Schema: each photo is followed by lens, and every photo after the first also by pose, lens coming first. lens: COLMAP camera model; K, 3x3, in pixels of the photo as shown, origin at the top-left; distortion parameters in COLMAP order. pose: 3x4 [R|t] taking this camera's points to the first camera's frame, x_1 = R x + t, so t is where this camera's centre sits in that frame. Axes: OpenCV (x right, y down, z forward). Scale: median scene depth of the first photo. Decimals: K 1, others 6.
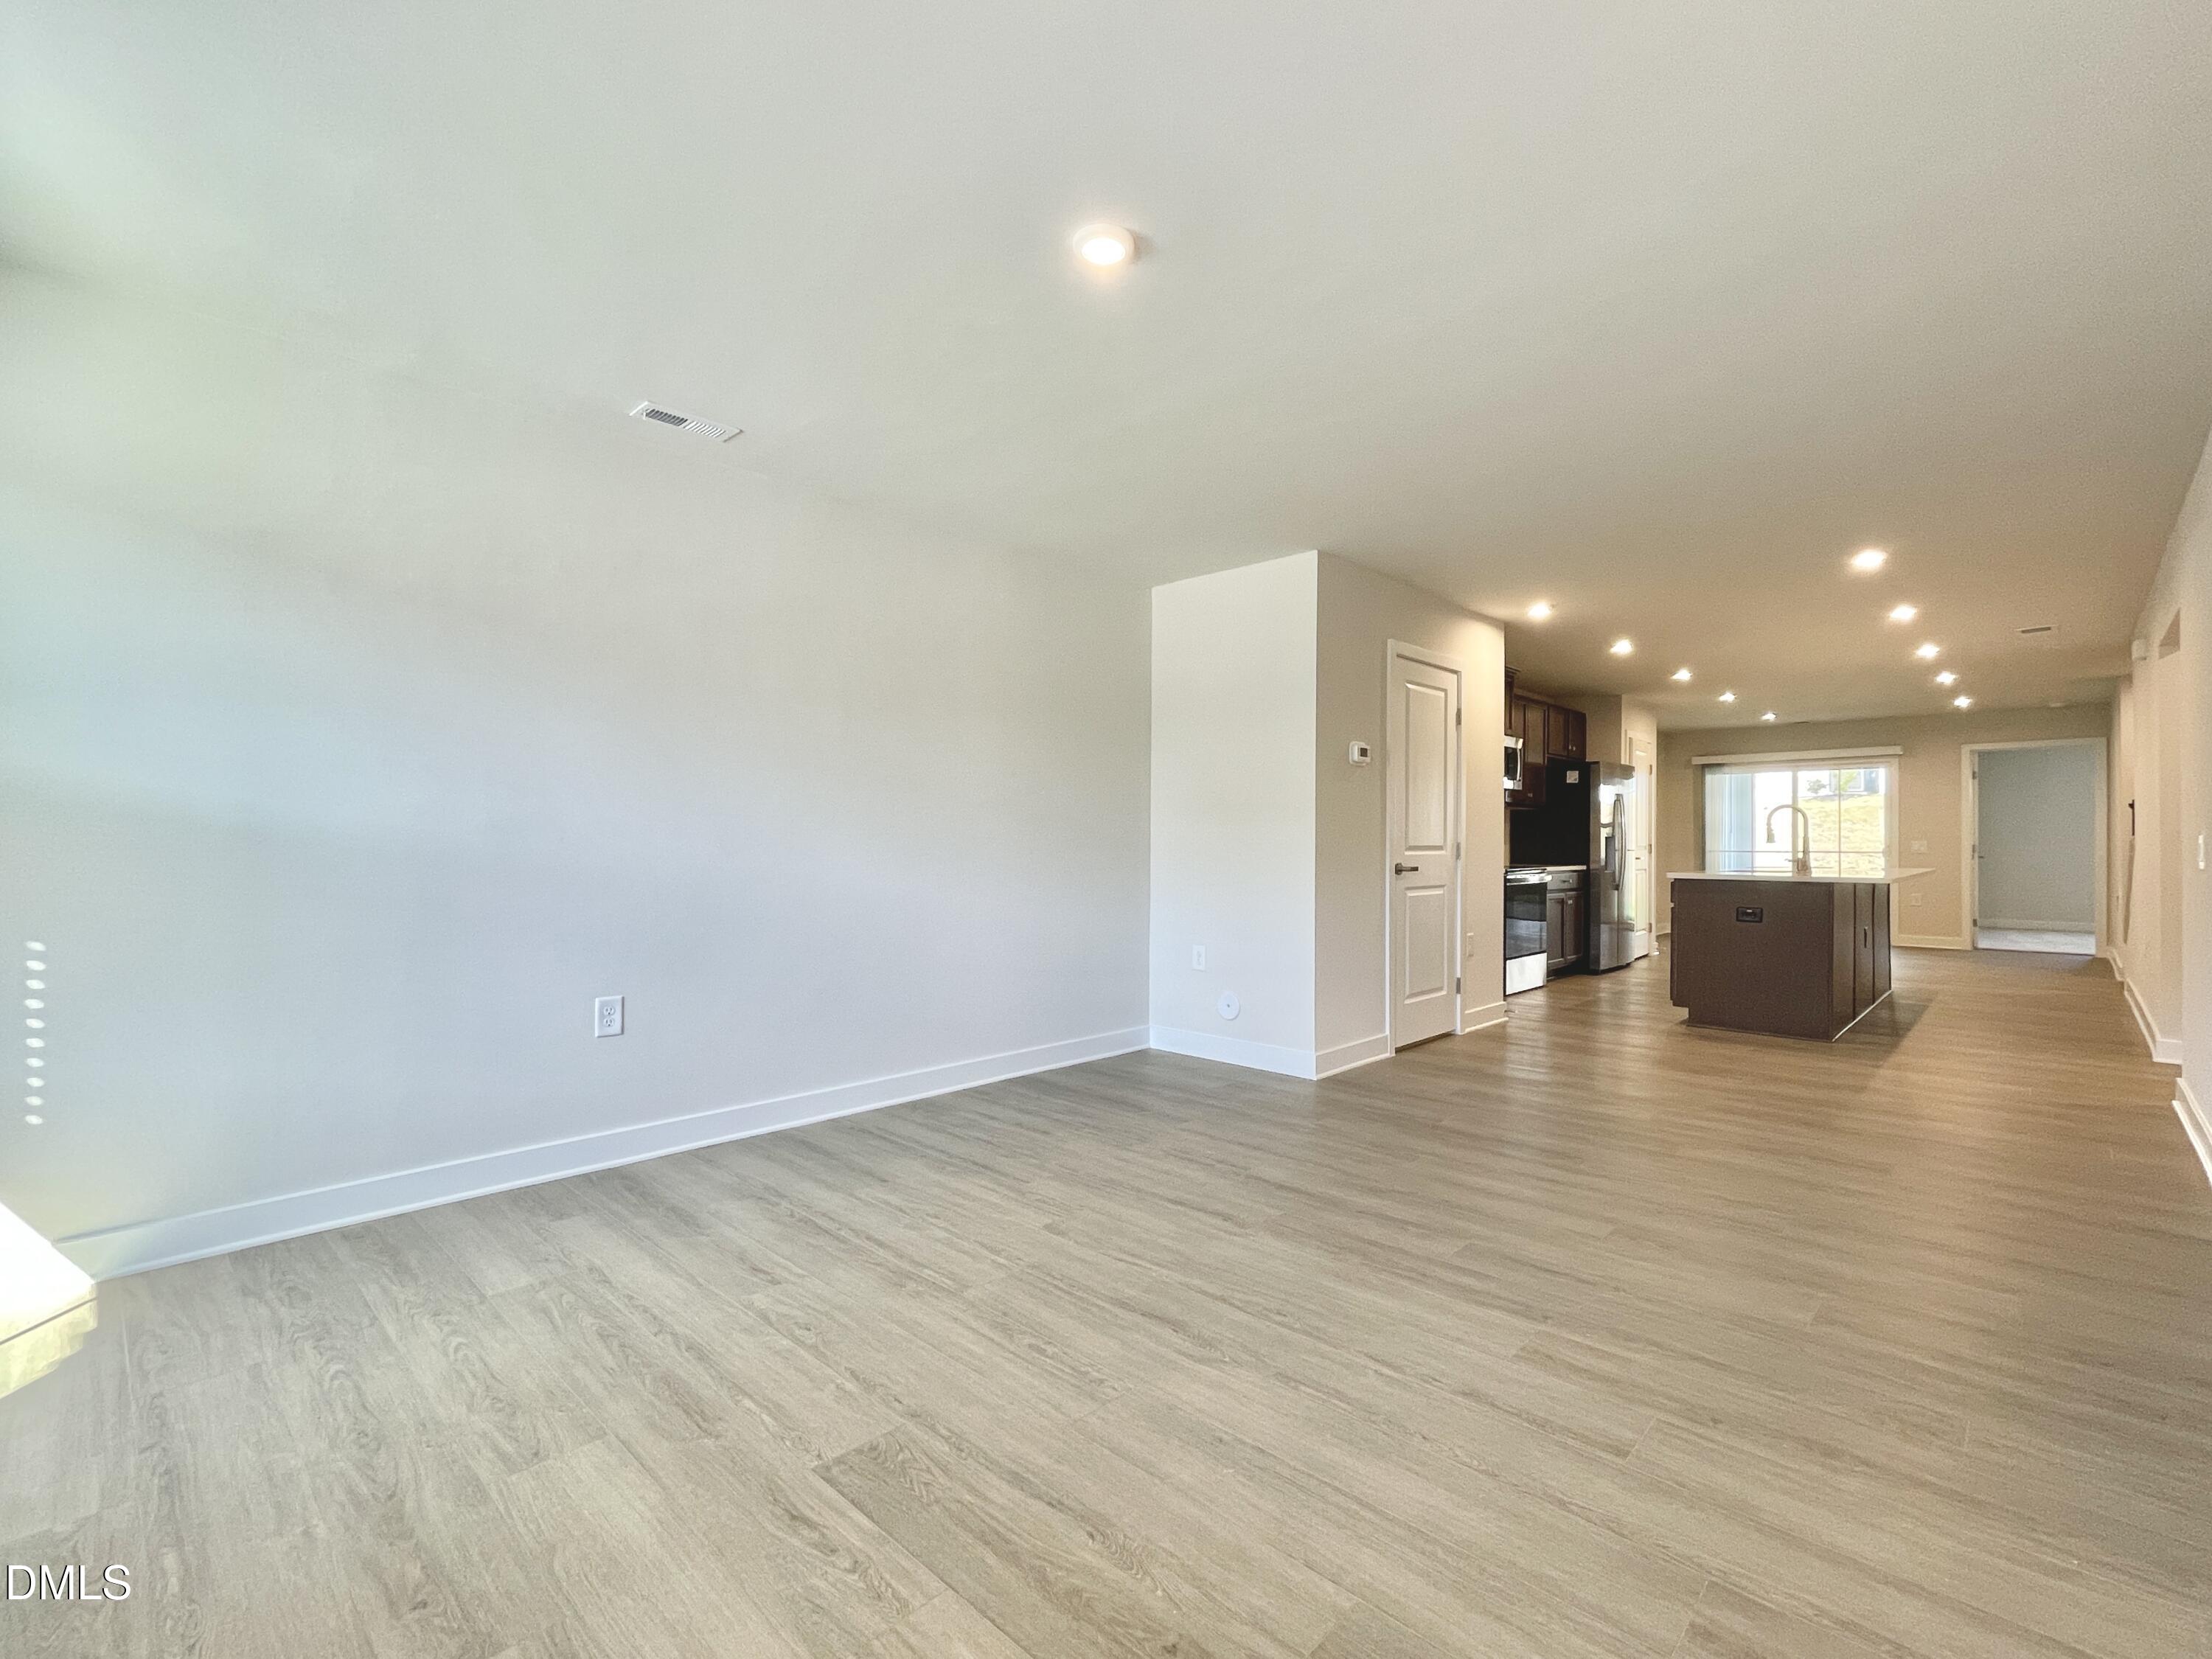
lens RADIAL K [[1006.1, 0, 1102.9], [0, 1006.1, 825.7], [0, 0, 1]] dist [0.004378, 0.001627]
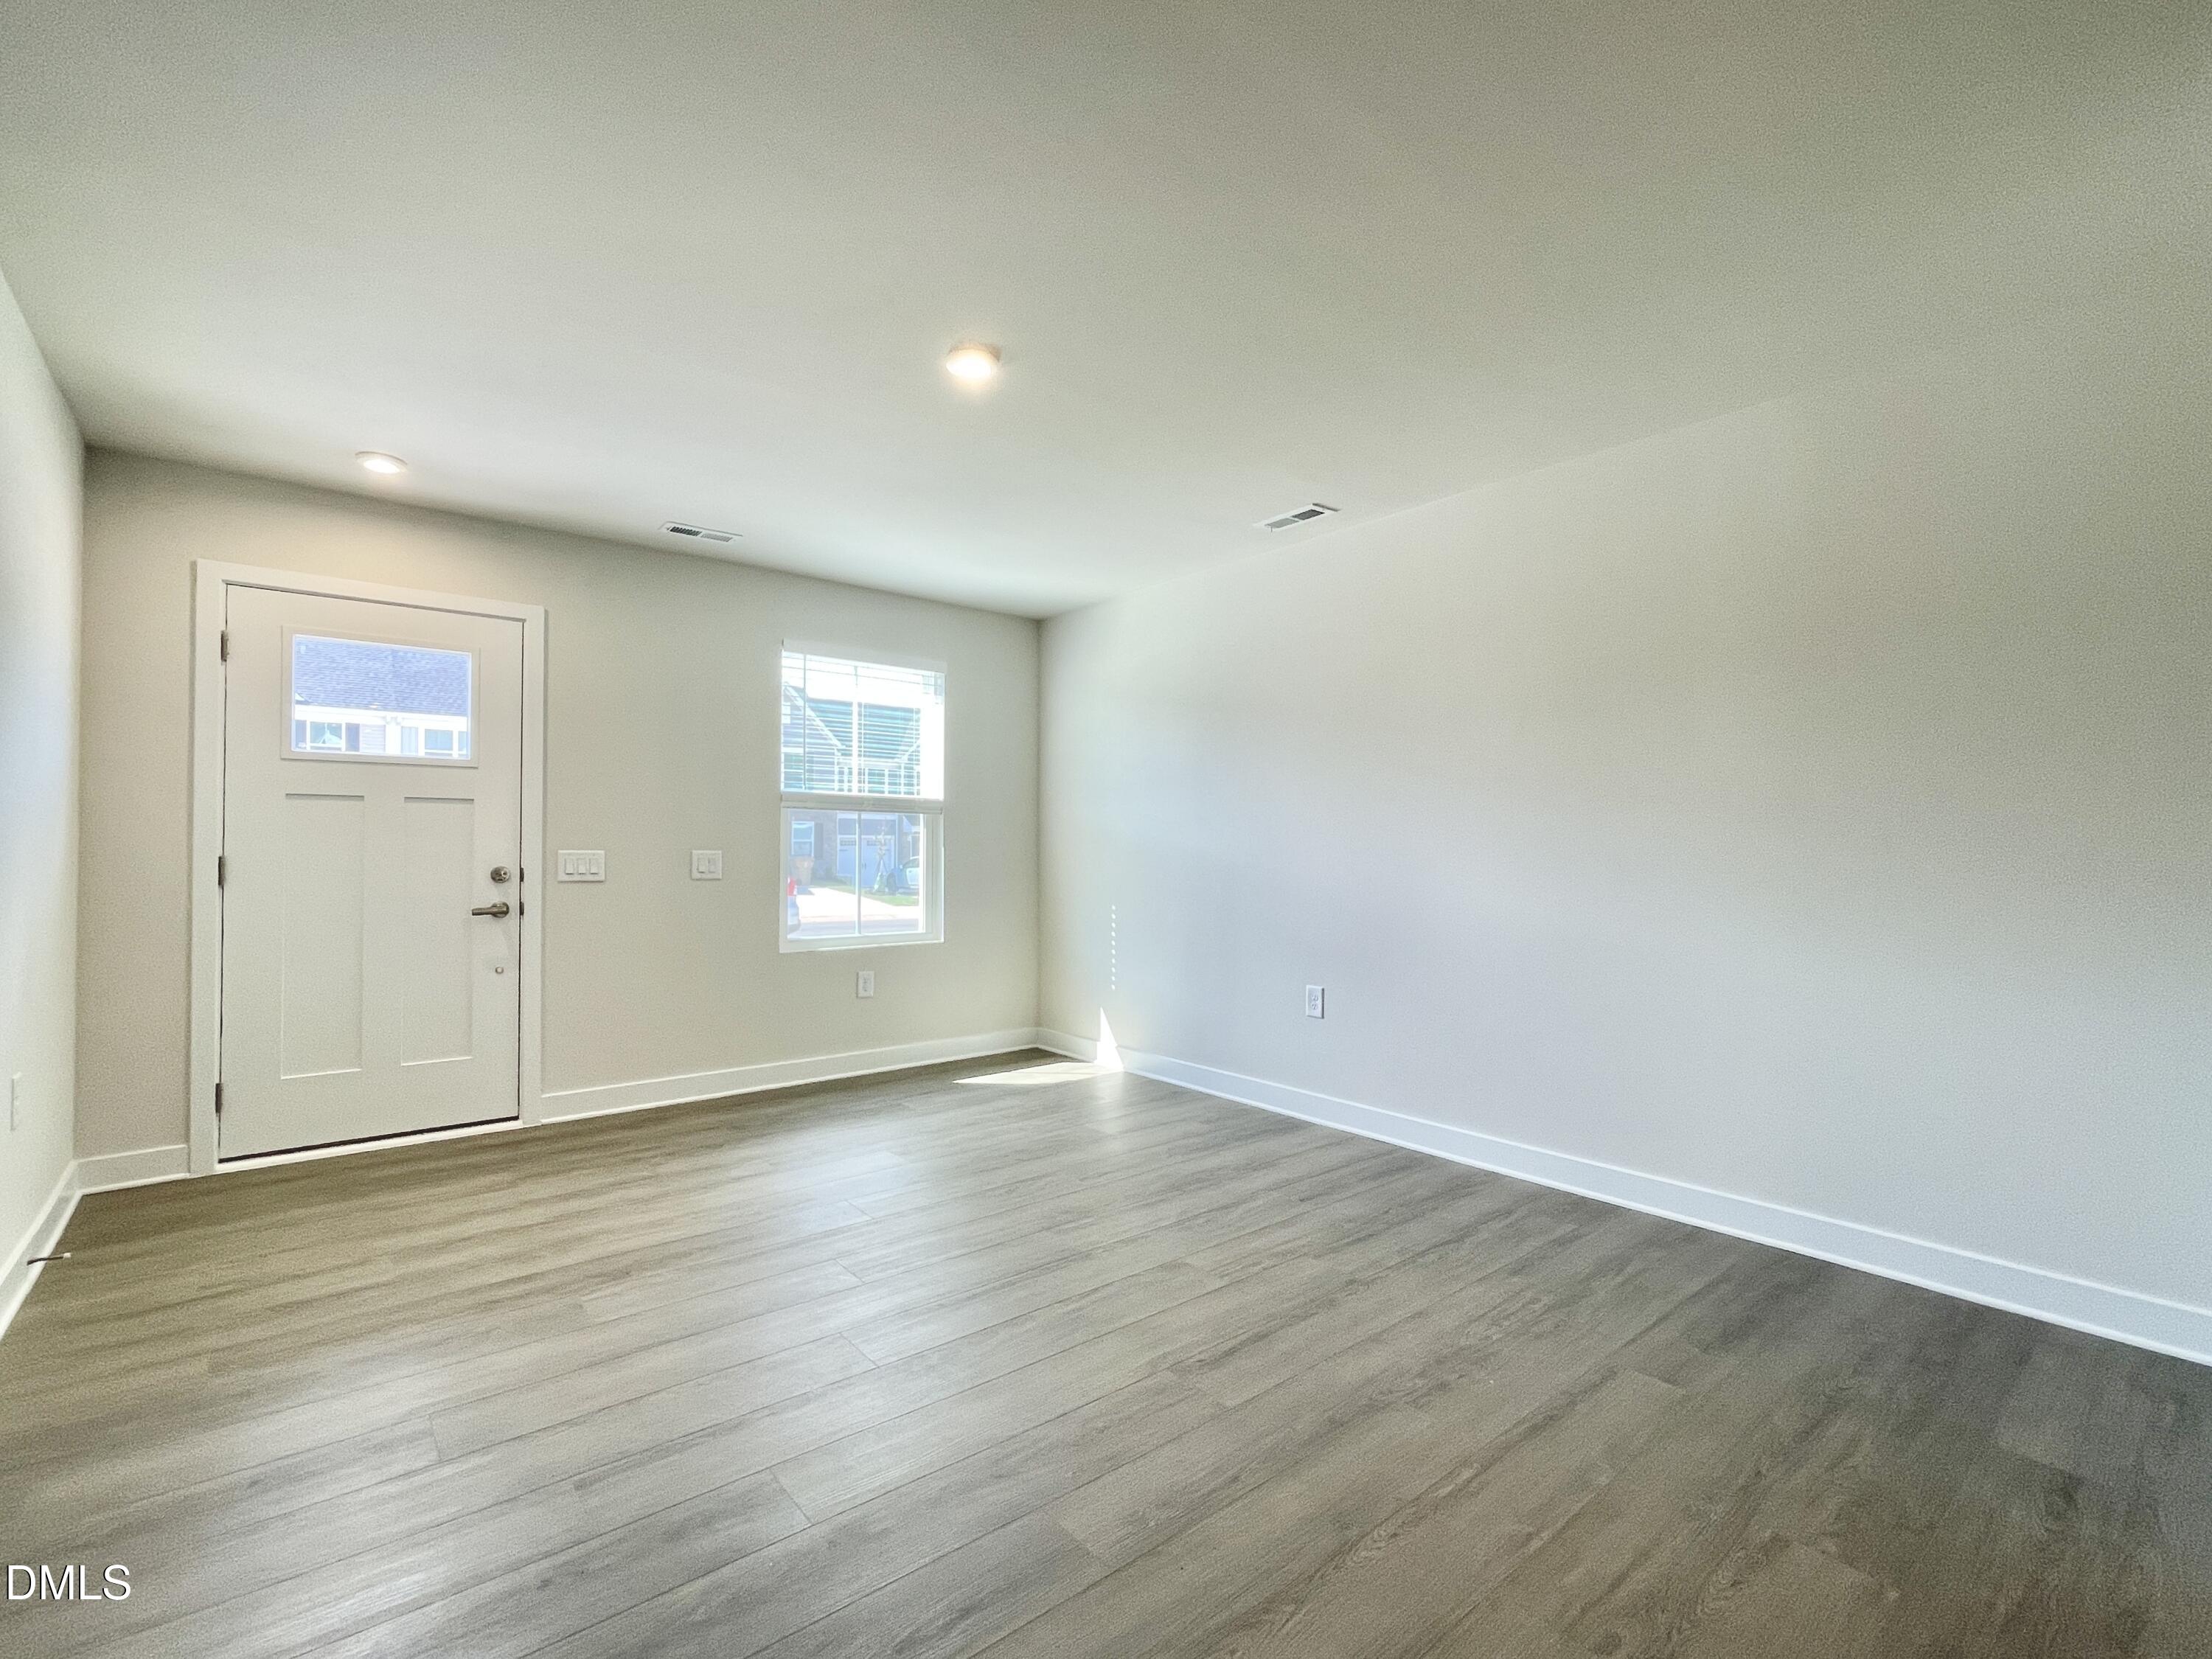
lens RADIAL K [[1006.1, 0, 1094.4], [0, 1006.1, 824.6], [0, 0, 1]] dist [0.004378, 0.001627]
pose [[-0.122391, -0.020689, -0.992266, 0.229000], [0.015686, 0.999618, -0.022777, -0.002107], [0.992358, -0.018353, -0.122020, 0.255152]]
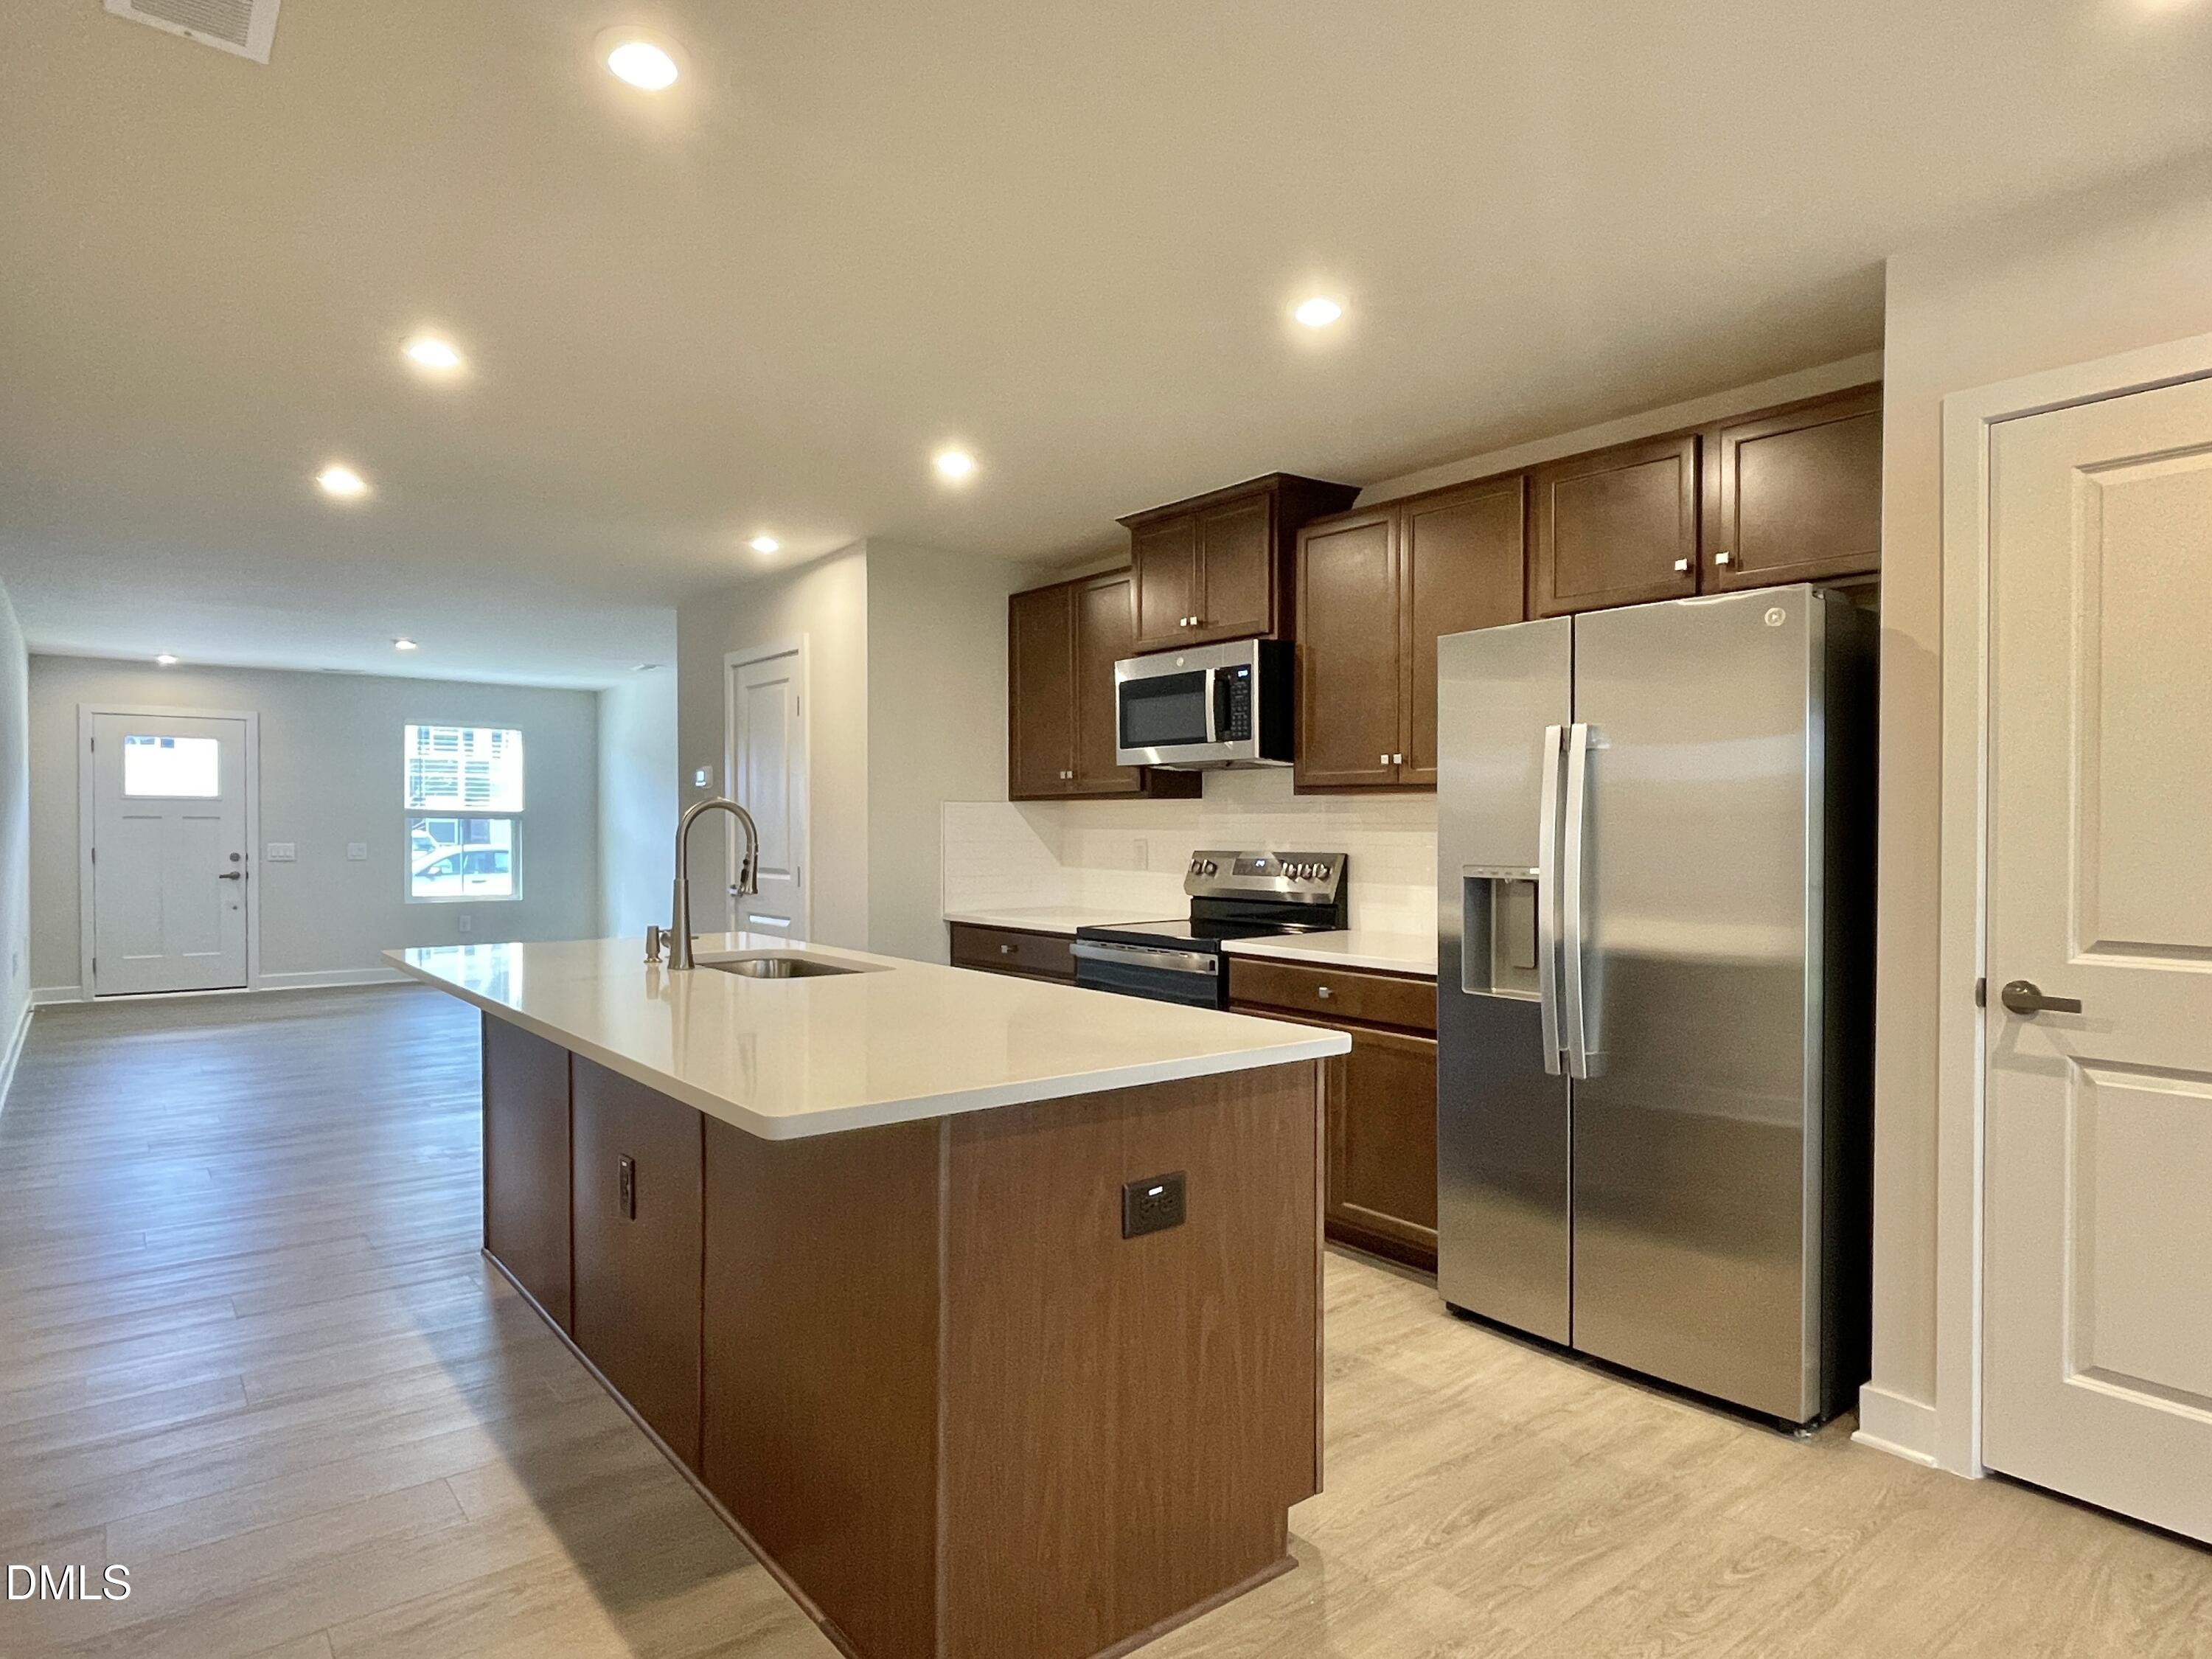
lens RADIAL K [[1312.4, 0, 1098.6], [0, 1312.4, 843.8], [0, 0, 1]] dist [0.000568, 0.000587]
pose [[-0.162108, 0.008226, -0.986739, 1.296729], [0.013016, 0.999896, 0.006197, -0.002633], [0.986687, -0.011839, -0.162198, 1.362767]]
